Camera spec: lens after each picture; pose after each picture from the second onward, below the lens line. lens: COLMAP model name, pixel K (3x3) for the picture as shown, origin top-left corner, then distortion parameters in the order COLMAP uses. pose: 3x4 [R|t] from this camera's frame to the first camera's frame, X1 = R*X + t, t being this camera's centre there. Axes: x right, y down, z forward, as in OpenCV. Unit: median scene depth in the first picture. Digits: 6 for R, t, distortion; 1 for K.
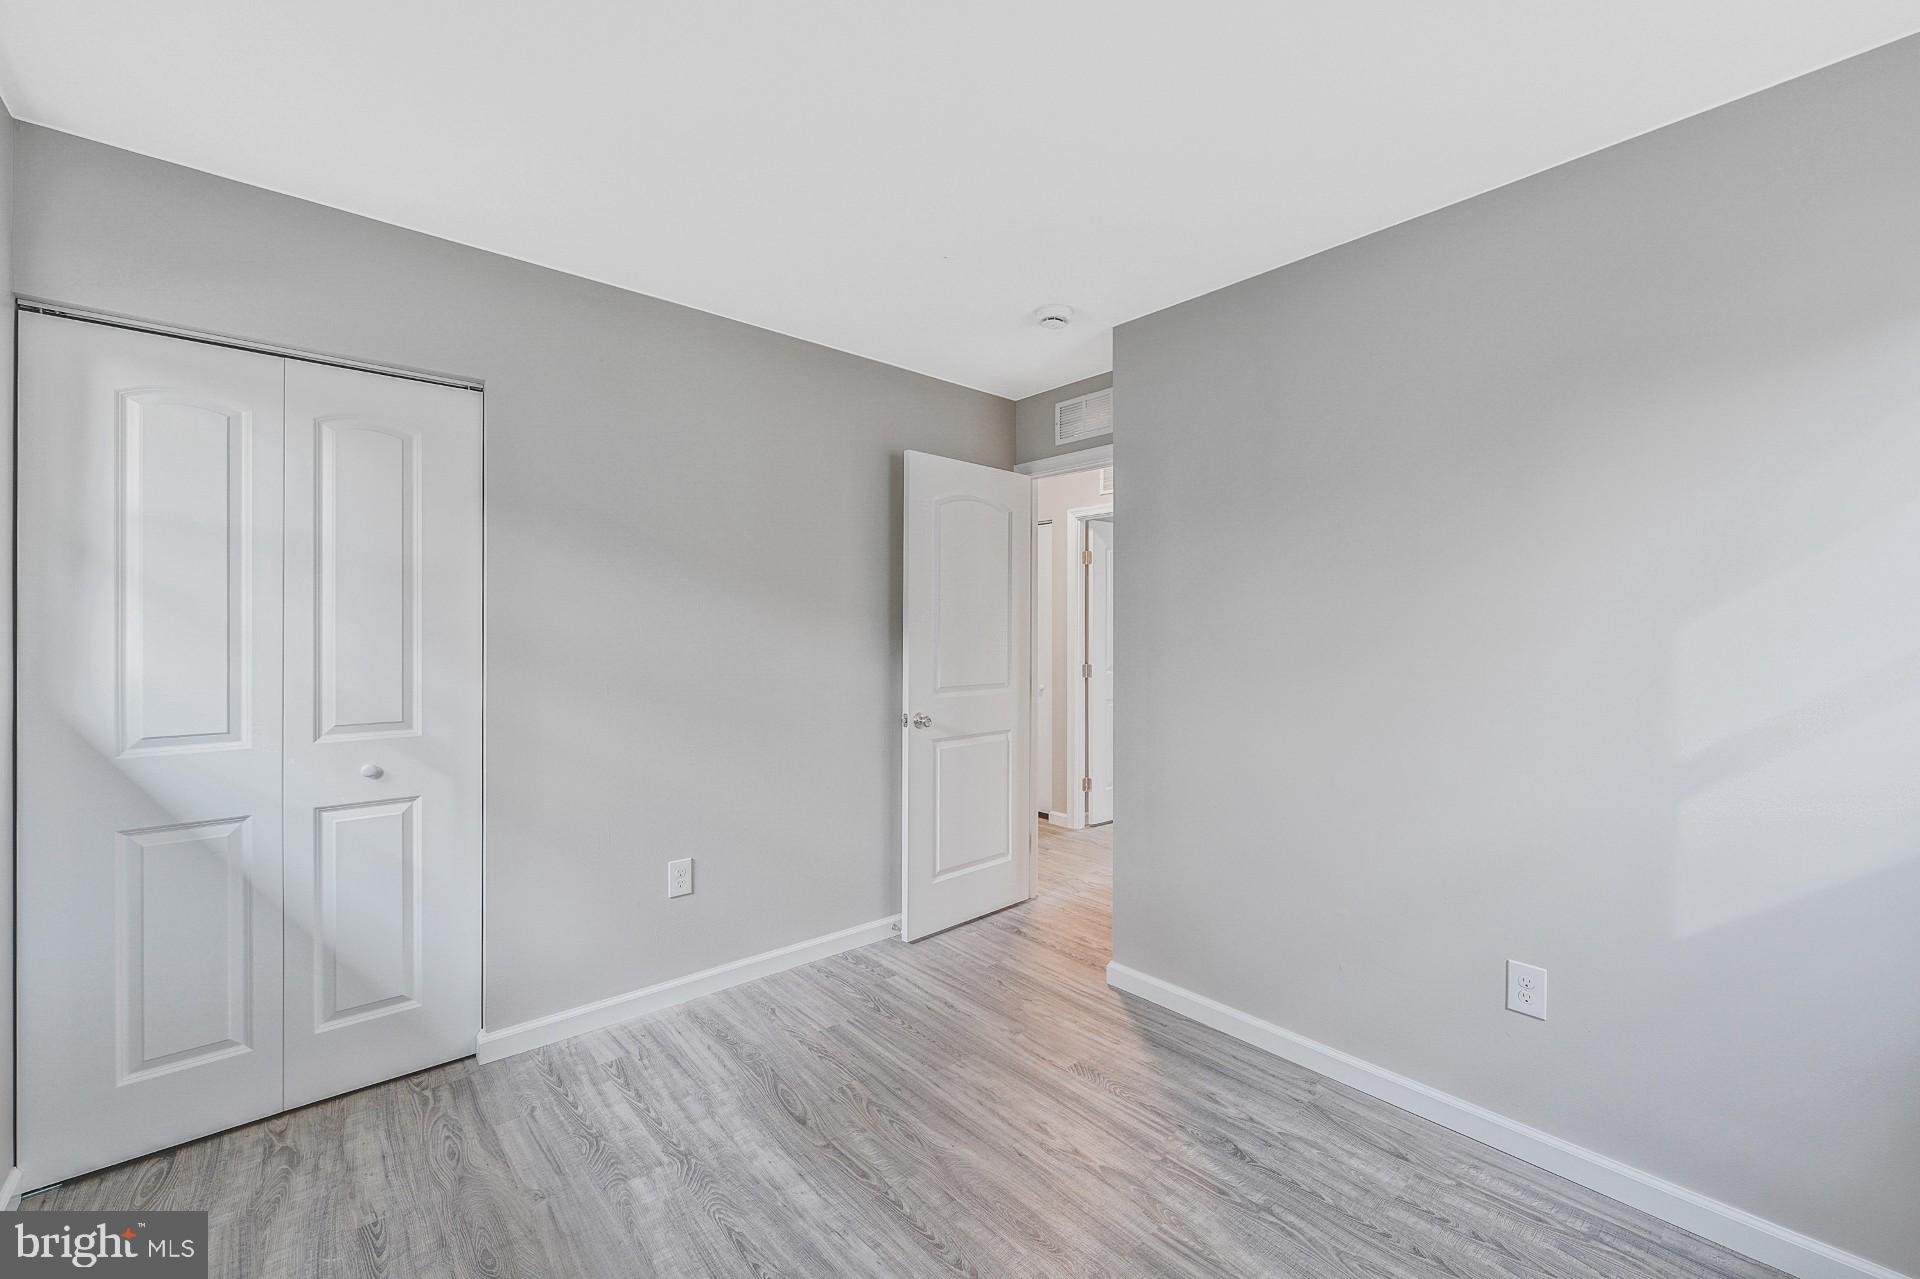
lens RADIAL K [[769.2, 0, 959.1], [0, 769.2, 635.4], [0, 0, 1]] dist [-0.000769, 0.000032]
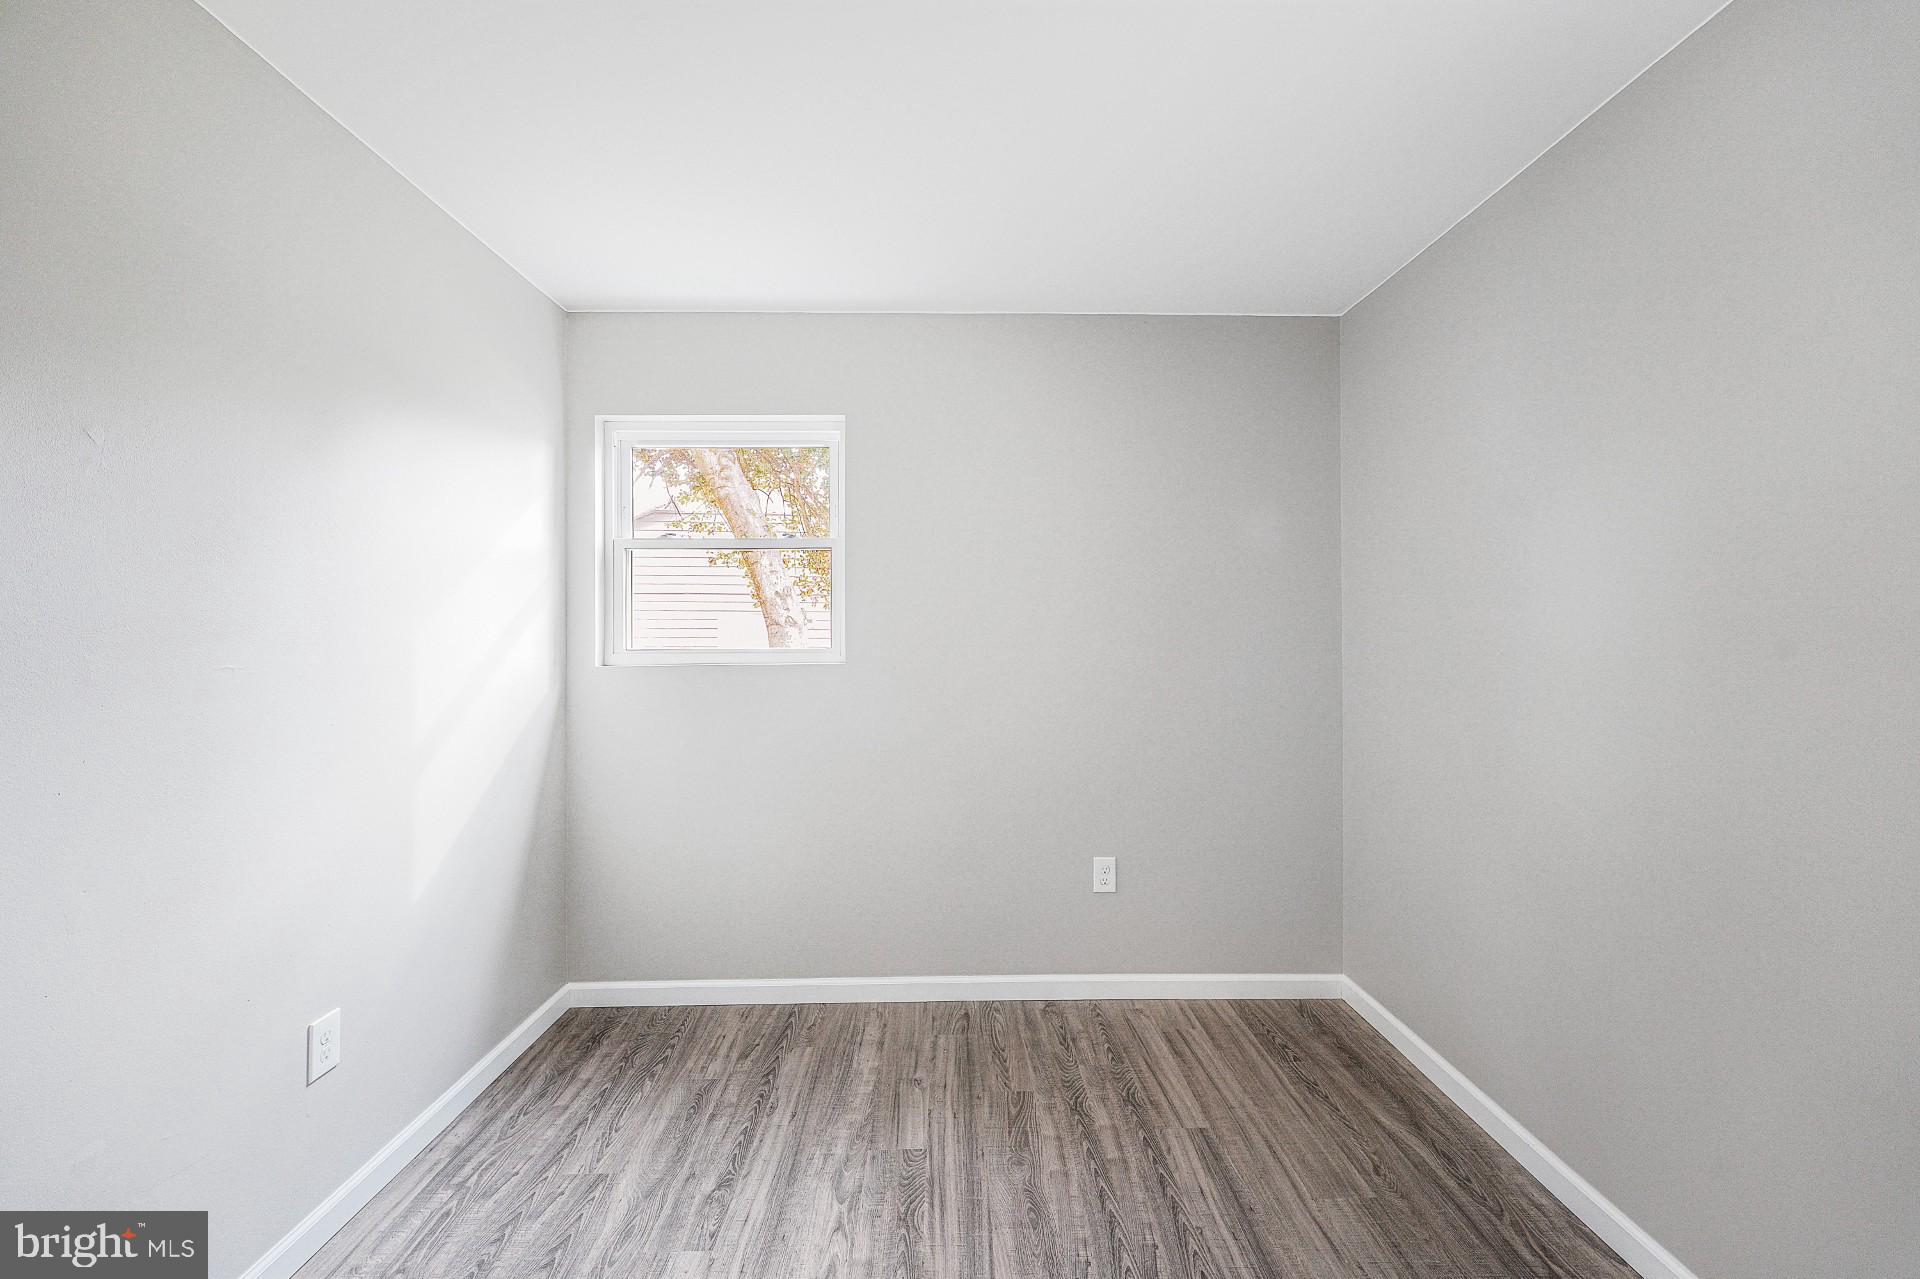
lens RADIAL K [[769.2, 0, 958.7], [0, 769.2, 641.4], [0, 0, 1]] dist [-0.000769, 0.000032]
pose [[-0.768461, -0.005677, 0.639872, -0.415995], [-0.003648, 0.999983, 0.004491, -0.004775], [-0.639886, 0.001117, -0.768469, 1.361544]]
